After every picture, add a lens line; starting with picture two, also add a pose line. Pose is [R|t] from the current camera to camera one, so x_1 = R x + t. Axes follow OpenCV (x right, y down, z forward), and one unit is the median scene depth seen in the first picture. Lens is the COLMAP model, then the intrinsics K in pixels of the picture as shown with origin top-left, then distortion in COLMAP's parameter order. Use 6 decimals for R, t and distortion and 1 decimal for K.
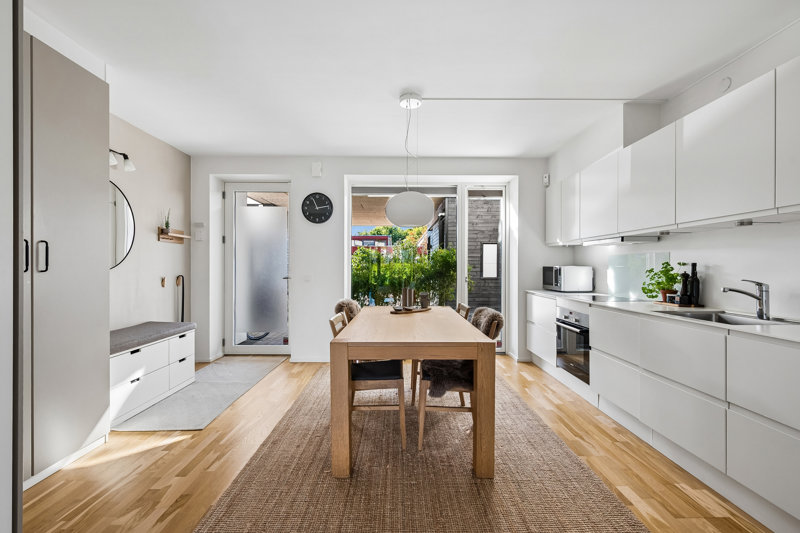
lens RADIAL K [[348.2, 0, 402.0], [0, 348.2, 267.3], [0, 0, 1]] dist [0.000818, 0.000007]
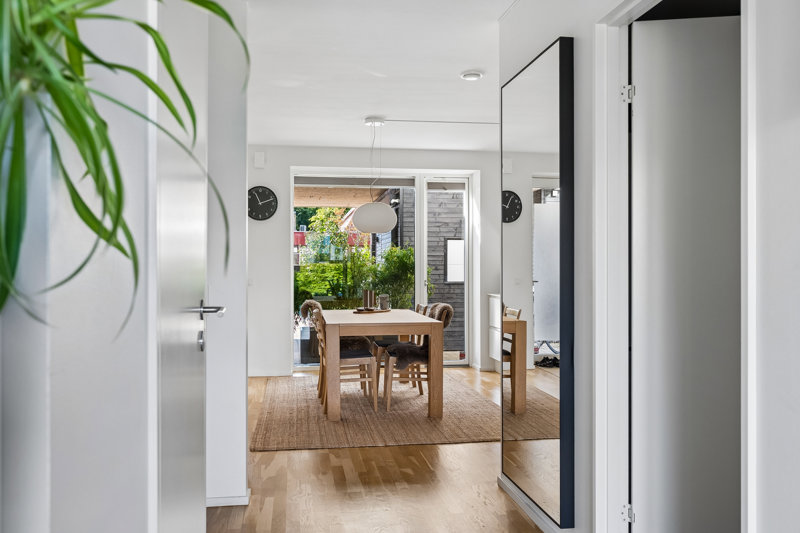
lens RADIAL K [[682.4, 0, 401.1], [0, 682.4, 268.3], [0, 0, 1]] dist [0.003424, 0.000213]
pose [[0.990330, -0.003634, 0.138686, -0.113375], [0.003875, 0.999991, -0.001463, -0.000307], [-0.138679, 0.001986, 0.990335, -0.686869]]
